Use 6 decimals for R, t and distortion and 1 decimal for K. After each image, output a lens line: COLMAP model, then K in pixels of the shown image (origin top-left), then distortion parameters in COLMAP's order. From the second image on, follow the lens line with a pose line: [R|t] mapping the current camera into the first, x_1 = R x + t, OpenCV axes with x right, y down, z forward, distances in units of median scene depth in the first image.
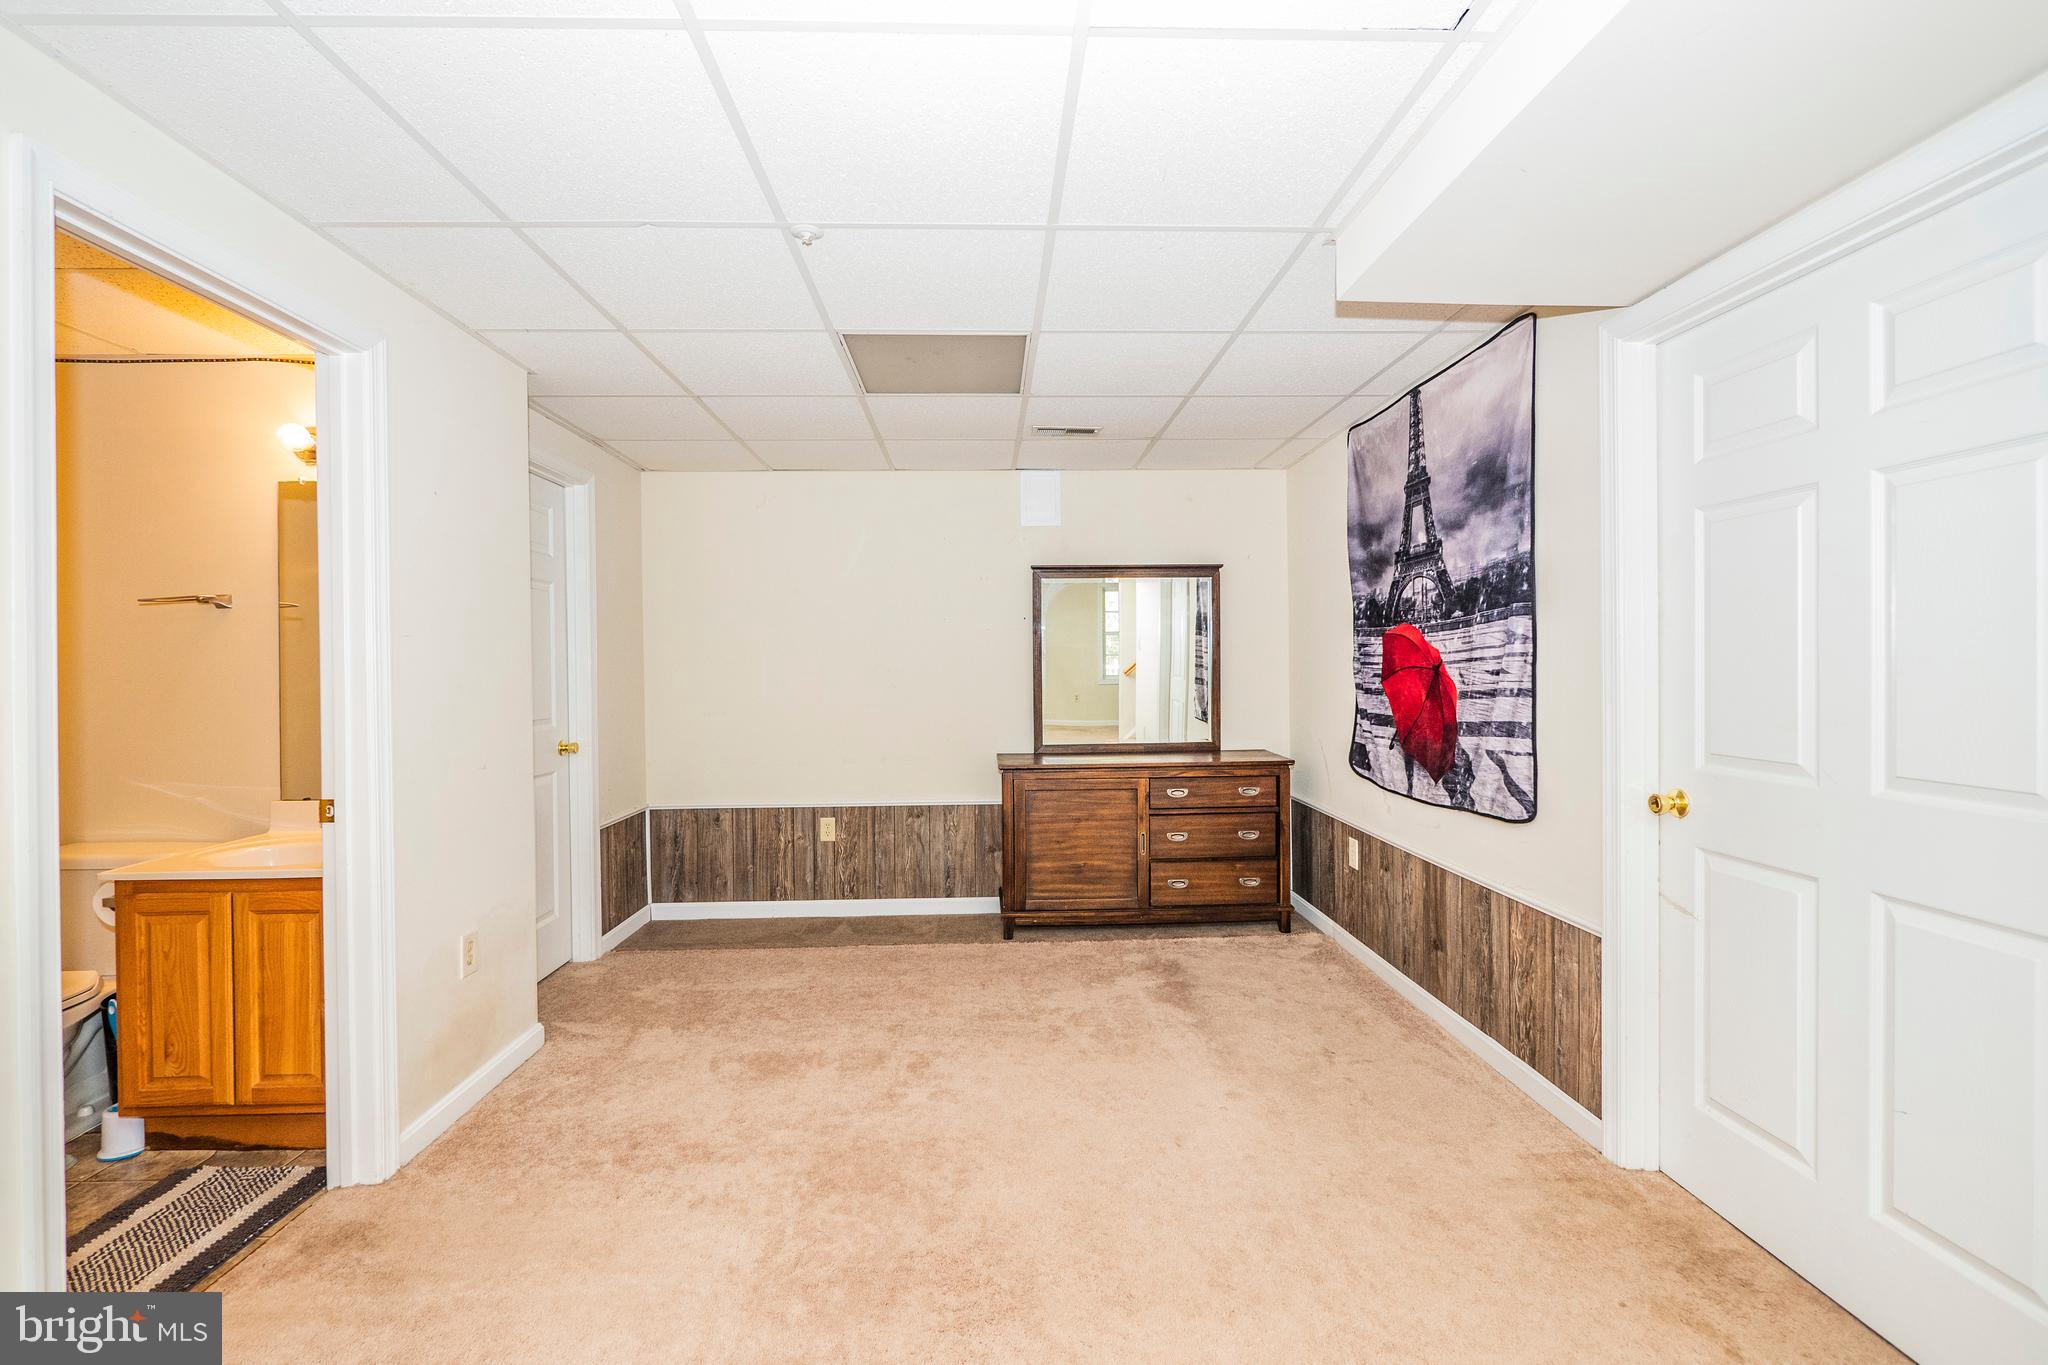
lens RADIAL K [[862.6, 0, 1013.0], [0, 862.6, 669.8], [0, 0, 1]] dist [-0.006004, 0.000068]
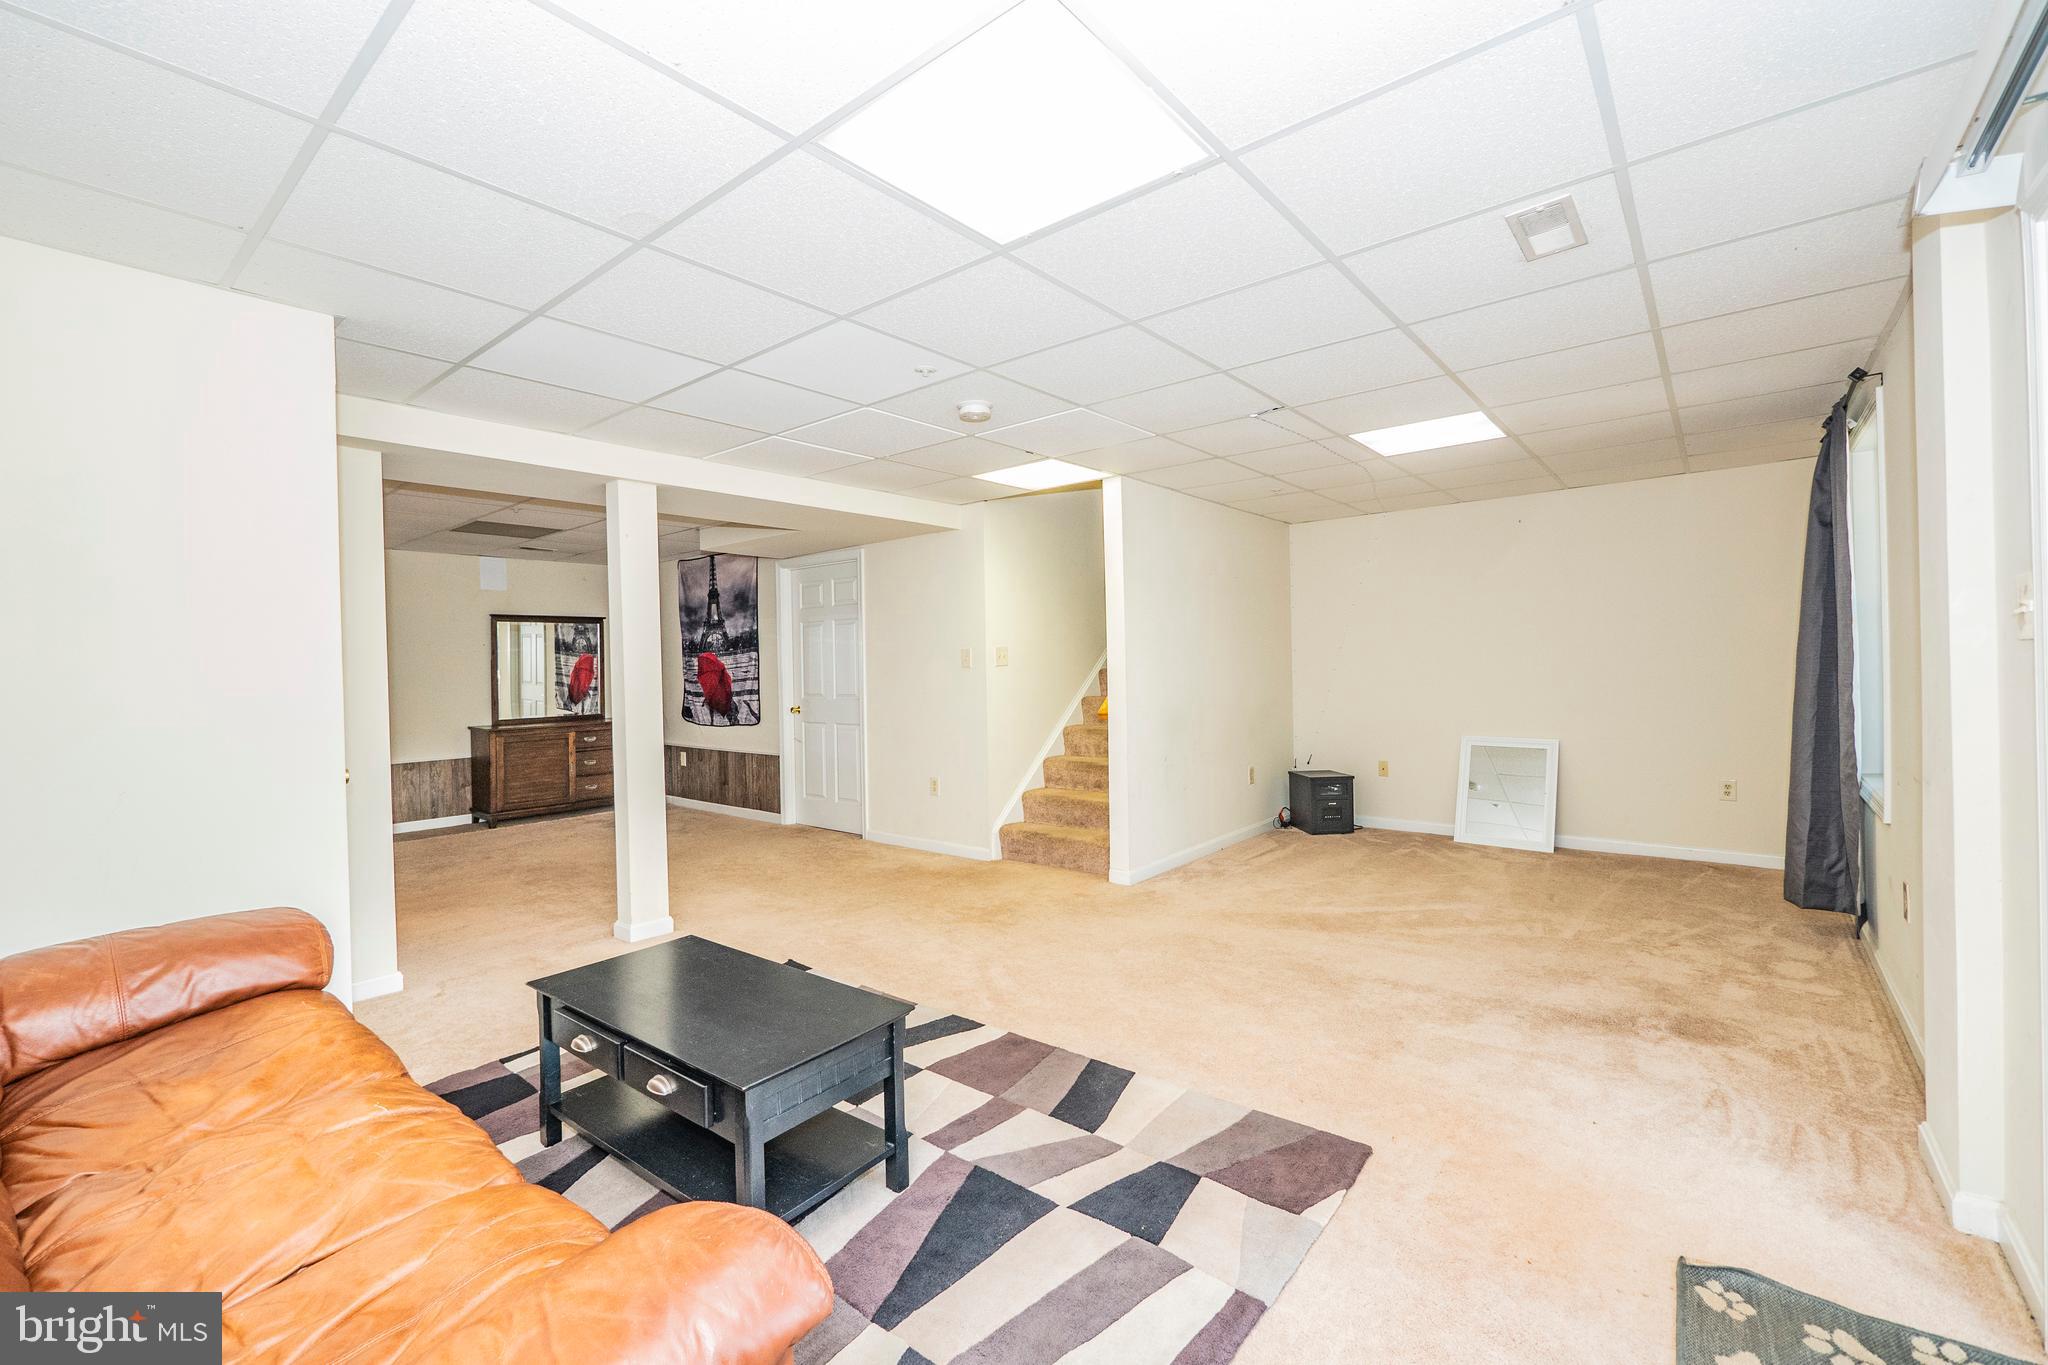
lens RADIAL K [[862.6, 0, 1013.0], [0, 862.6, 669.8], [0, 0, 1]] dist [-0.006004, 0.000068]
pose [[0.667826, -0.008312, 0.744271, -0.664749], [0.017845, 0.999829, -0.004846, 0.018170], [-0.744103, 0.016518, 0.667860, -1.066513]]
